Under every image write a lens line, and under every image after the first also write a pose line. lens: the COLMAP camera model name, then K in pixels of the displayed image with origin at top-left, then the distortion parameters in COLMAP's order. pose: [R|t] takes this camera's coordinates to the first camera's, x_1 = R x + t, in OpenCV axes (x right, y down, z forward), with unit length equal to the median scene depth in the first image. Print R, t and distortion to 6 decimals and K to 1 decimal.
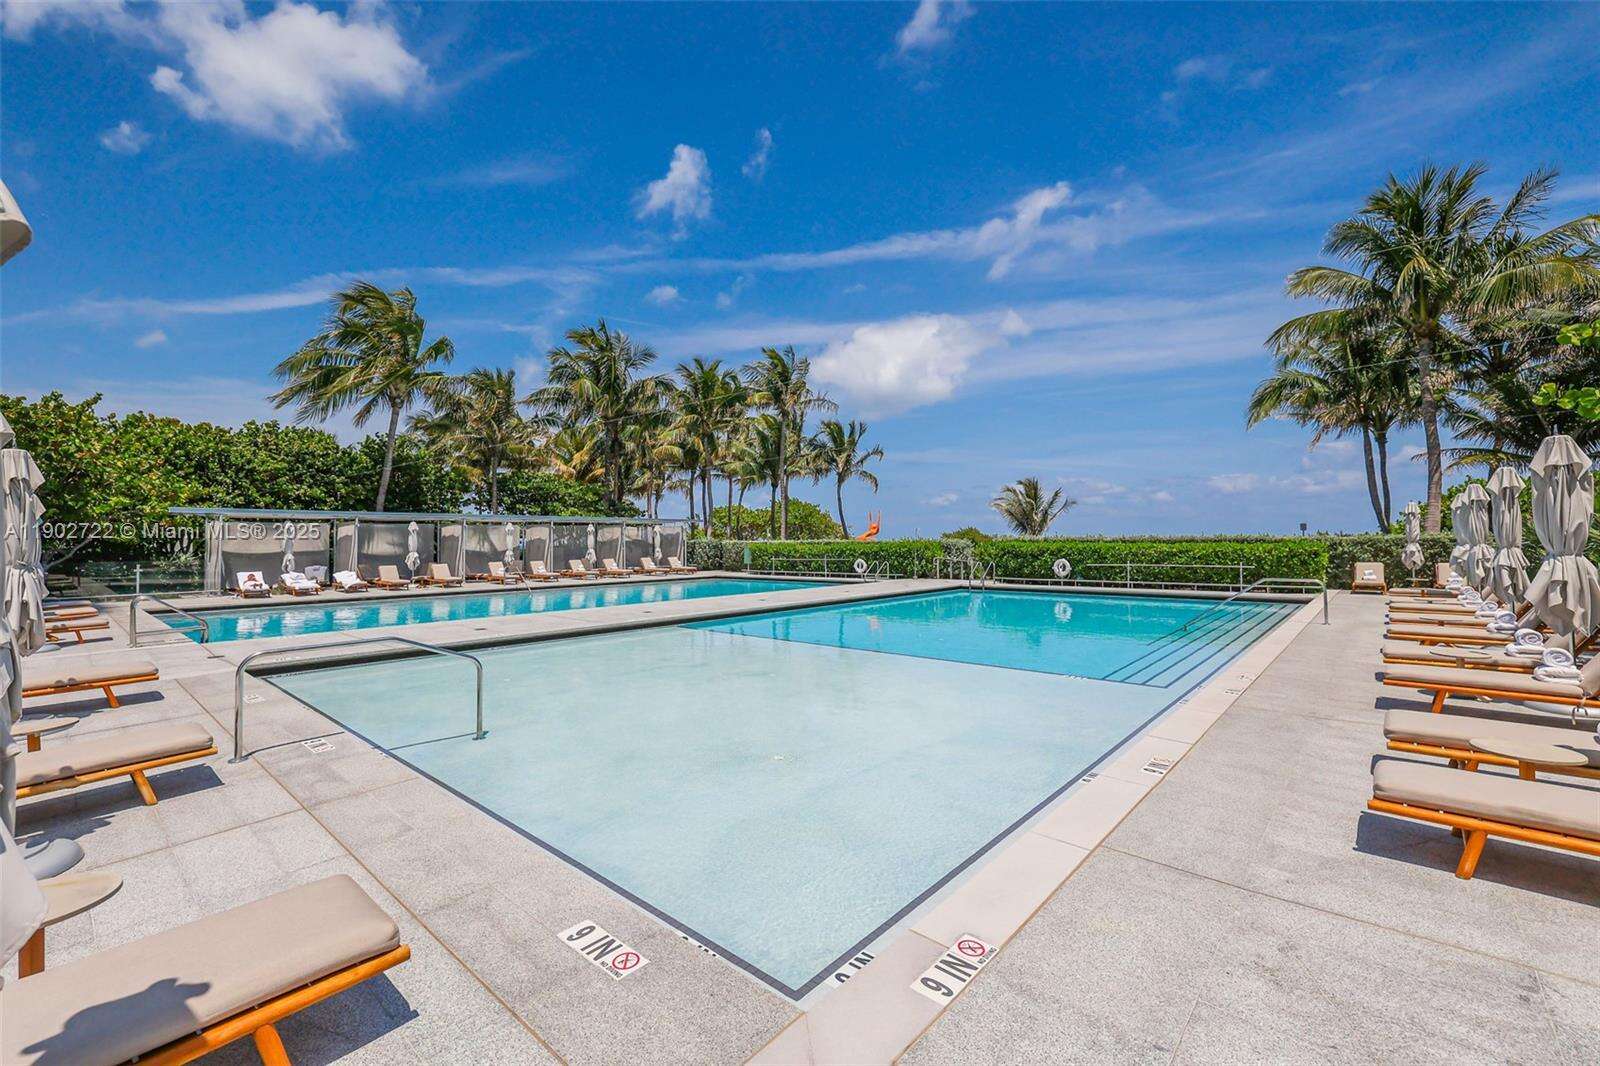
lens RADIAL K [[674.7, 0, 778.2], [0, 674.7, 525.8], [0, 0, 1]] dist [-0.002247, 0.000270]
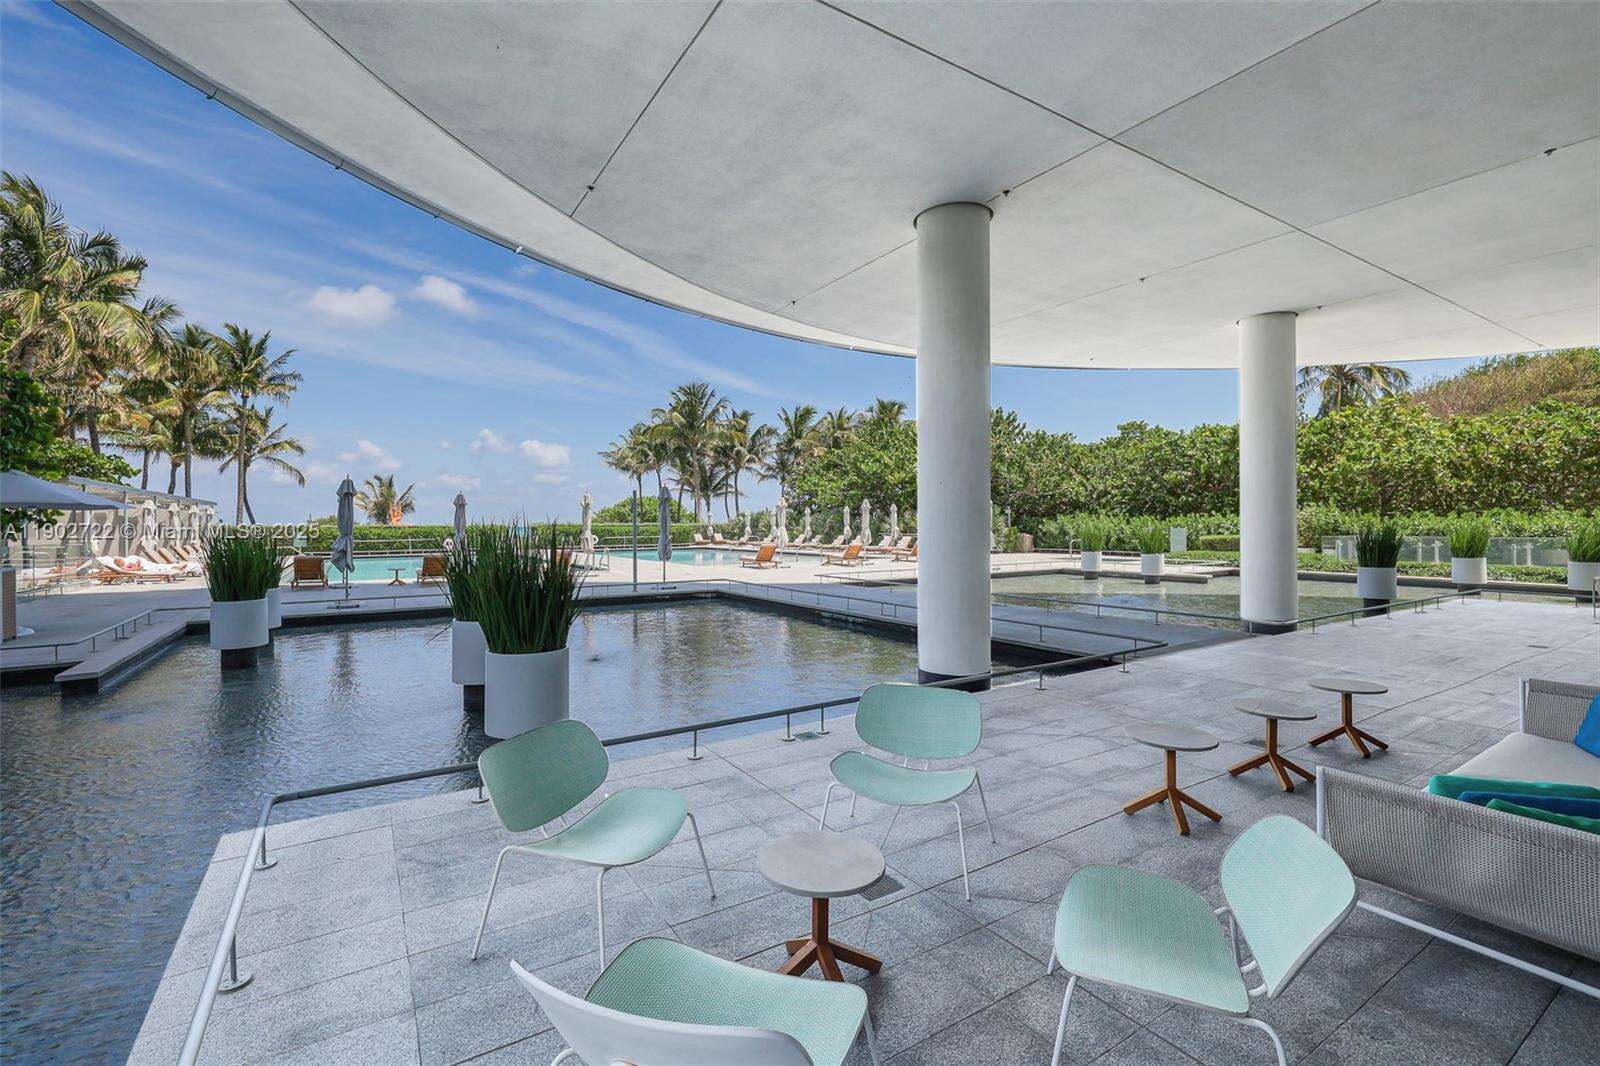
lens RADIAL K [[674.7, 0, 791.4], [0, 674.7, 534.7], [0, 0, 1]] dist [-0.002247, 0.000270]
pose [[0.259529, -0.008587, 0.965697, -0.848063], [-0.018443, 0.999734, 0.013846, 0.008420], [-0.965559, -0.021404, 0.259302, -0.016878]]
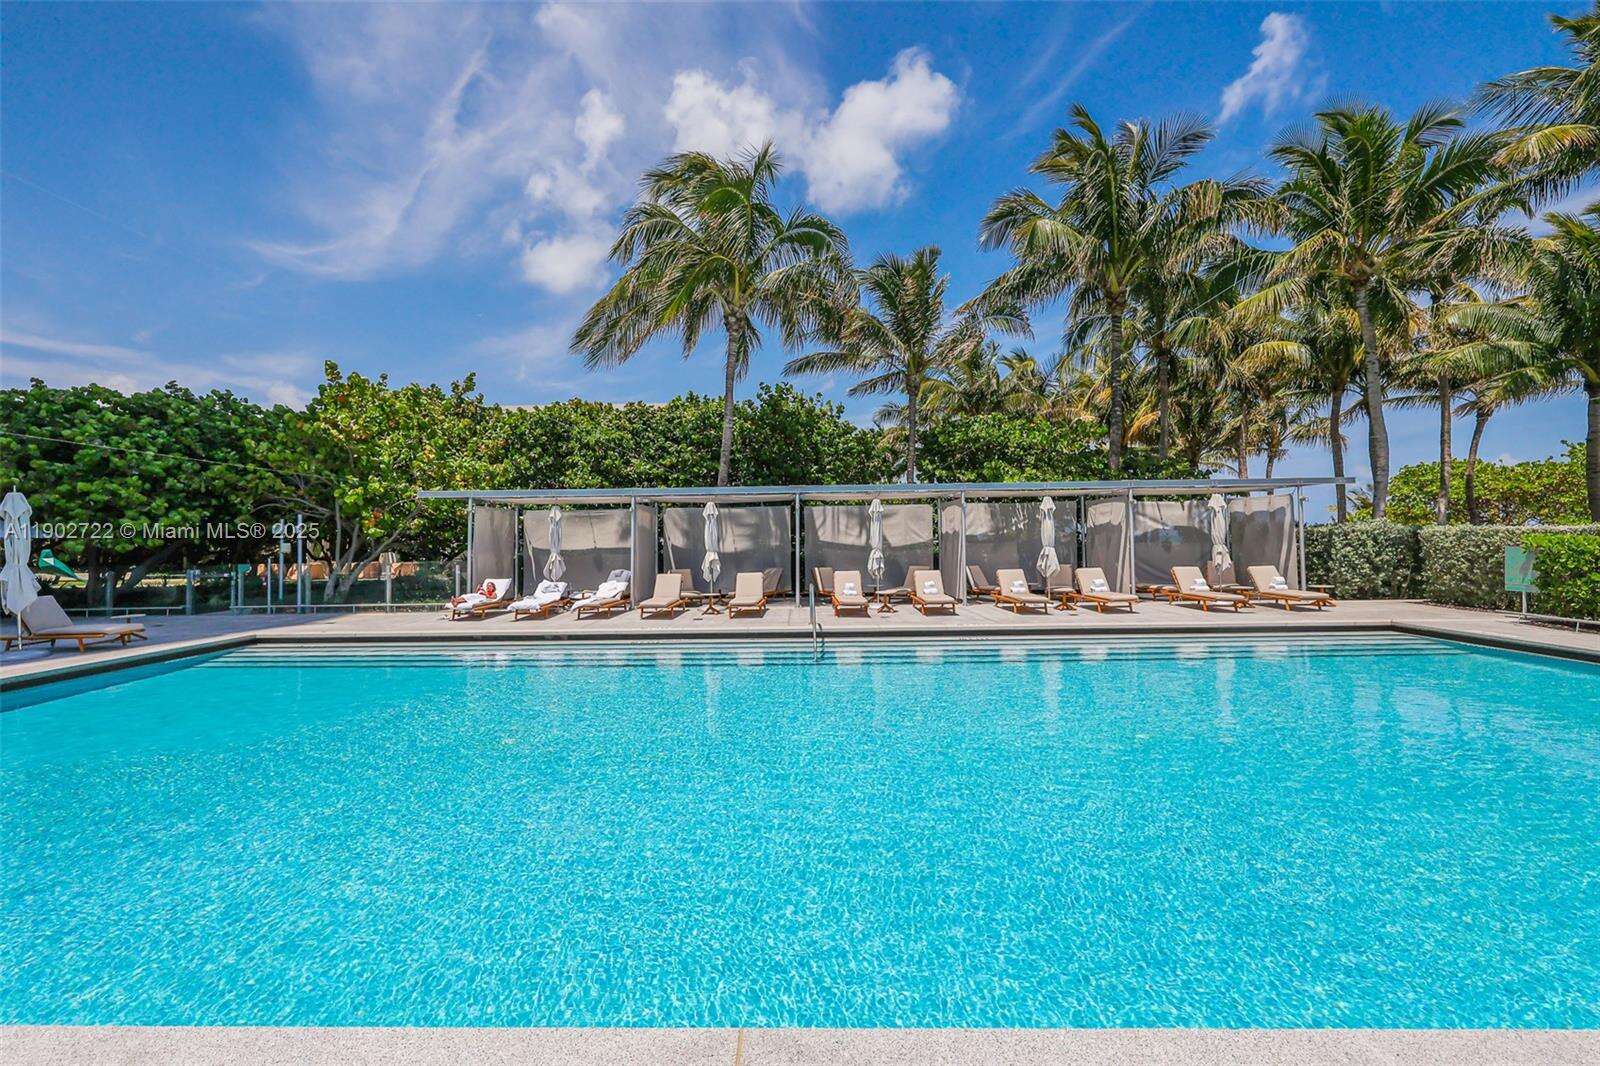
lens RADIAL K [[674.7, 0, 778.3], [0, 674.7, 531.4], [0, 0, 1]] dist [-0.002247, 0.000270]
pose [[0.658797, -0.008922, -0.752268, -0.035076], [0.024506, 0.999654, 0.009606, 0.012098], [0.751922, -0.024763, 0.658787, 0.477163]]
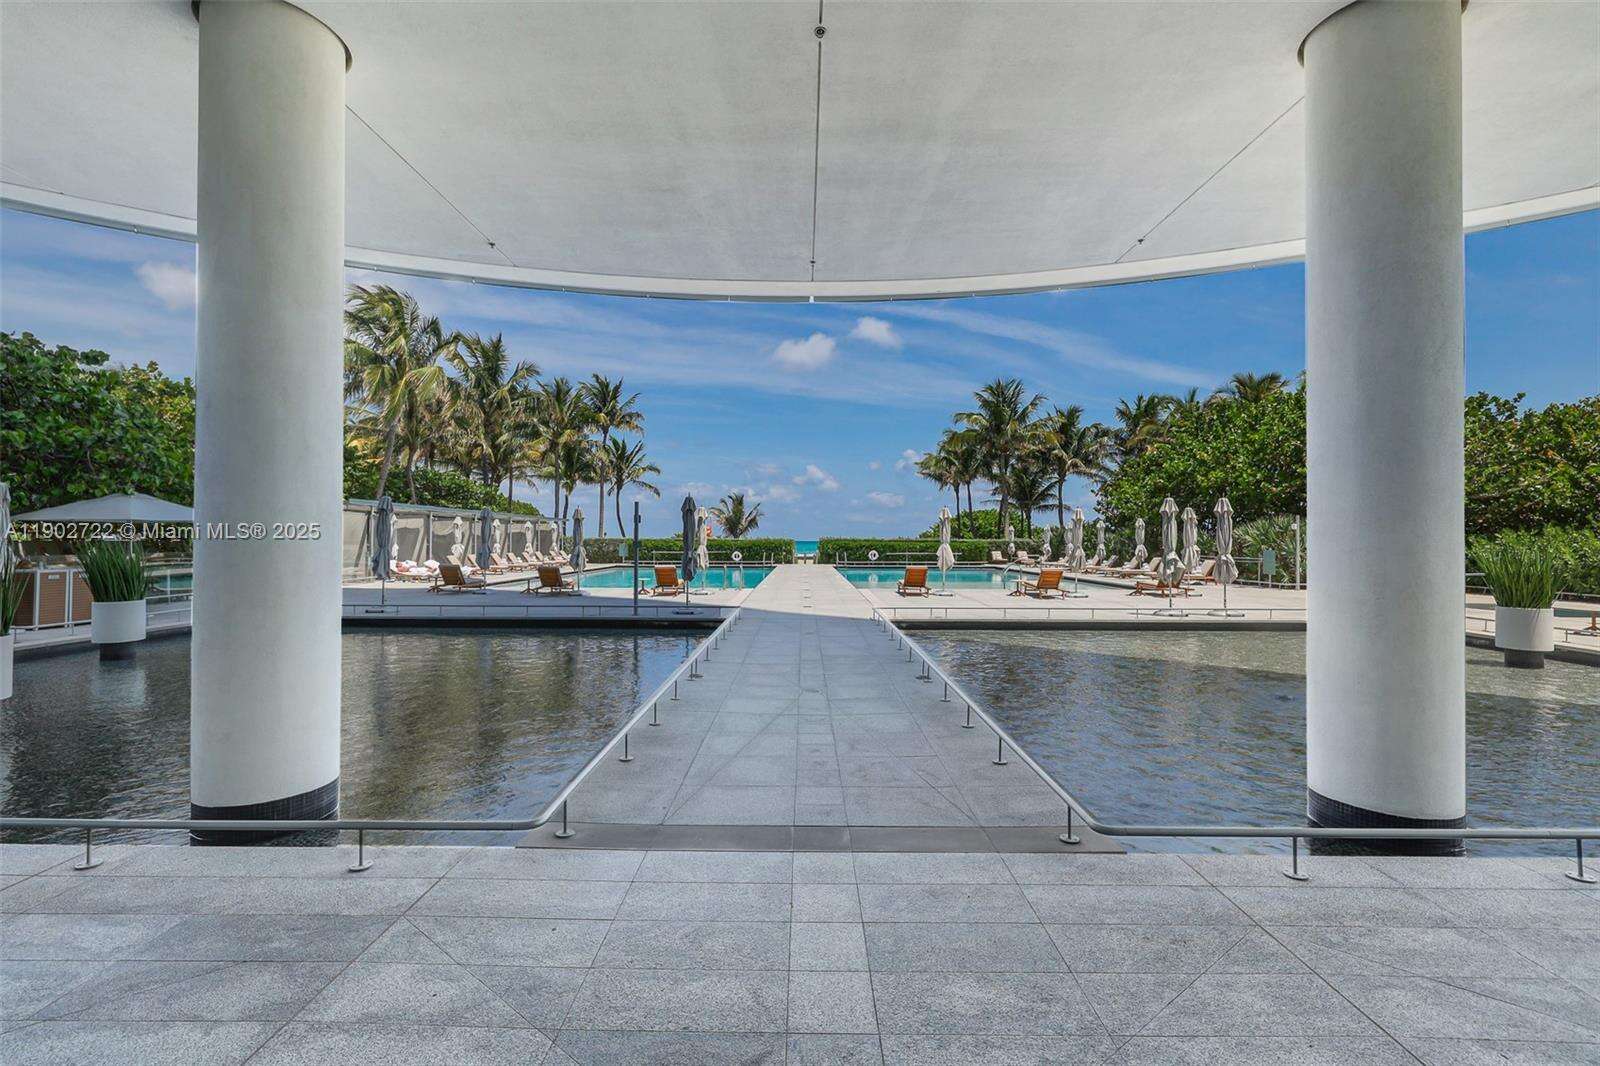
lens RADIAL K [[694.9, 0, 795.3], [0, 694.9, 531.9], [0, 0, 1]] dist [-0.001946, -0.000178]
pose [[0.746366, 0.019013, 0.665264, -0.654494], [-0.025586, 0.999673, 0.000134, 0.002901], [-0.665044, -0.017121, 0.746608, -0.166498]]
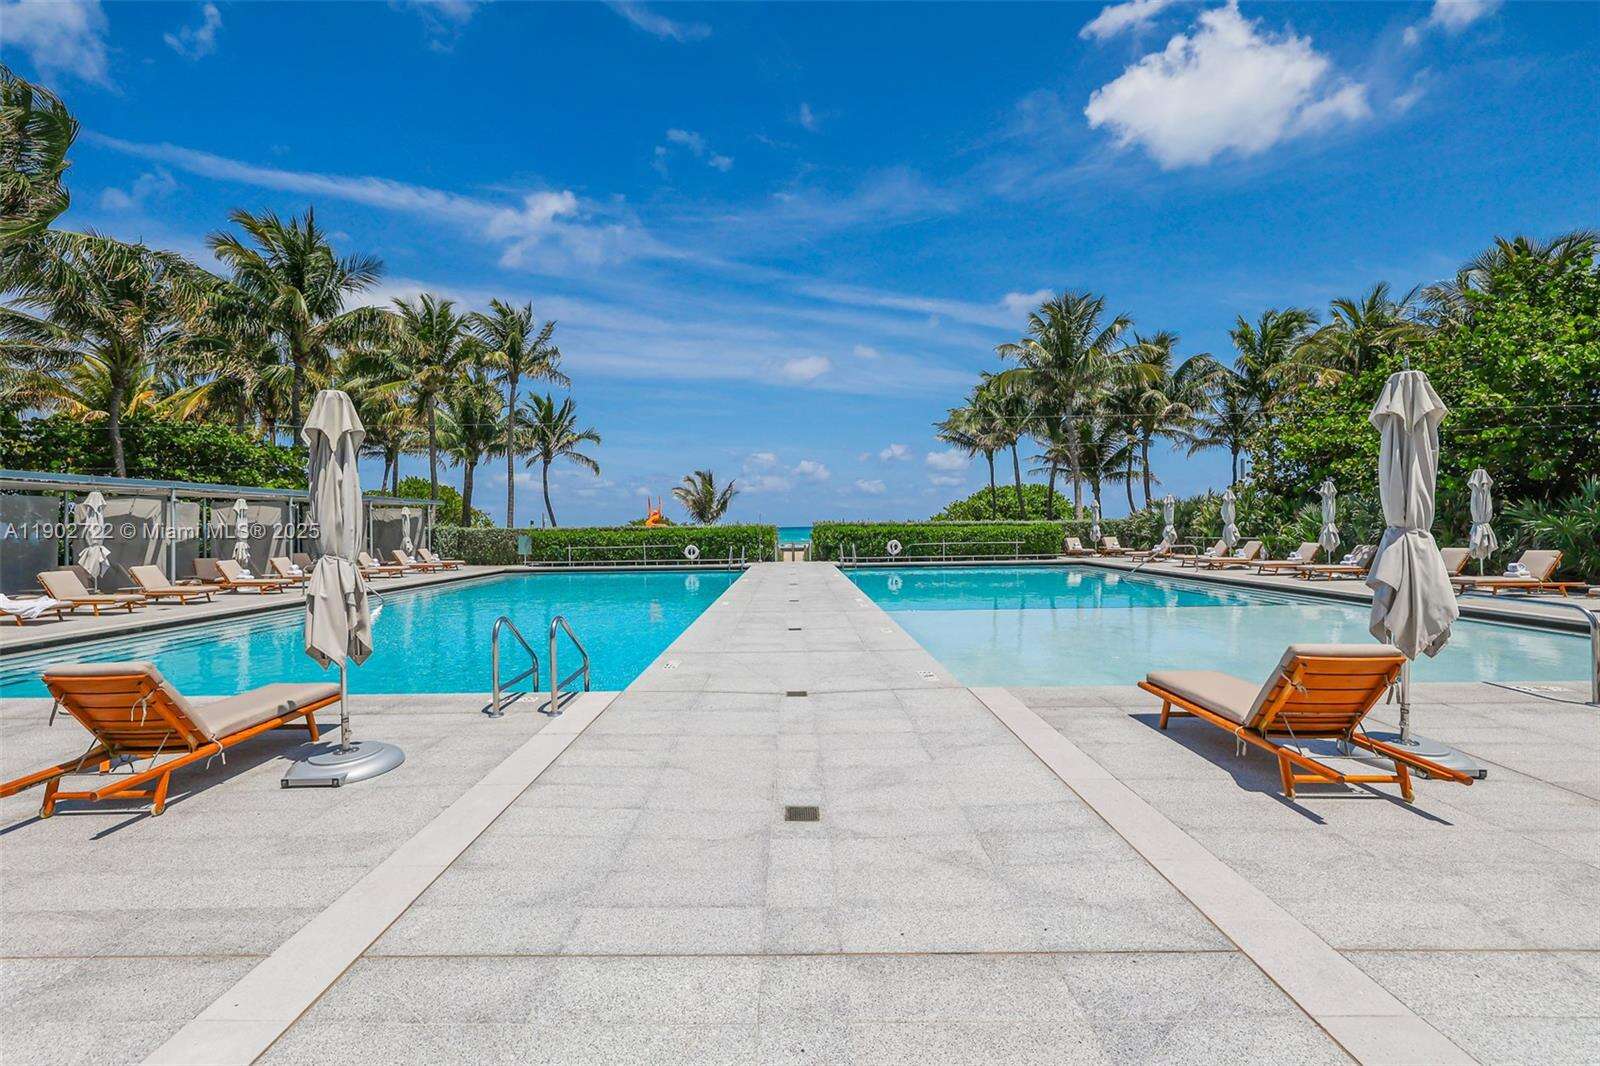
lens RADIAL K [[674.7, 0, 787.5], [0, 674.7, 524.7], [0, 0, 1]] dist [-0.002247, 0.000270]
pose [[0.743735, 0.000503, 0.668474, -0.358809], [-0.008357, 0.999929, 0.008545, 0.008864], [-0.668422, -0.011941, 0.743686, 0.152178]]
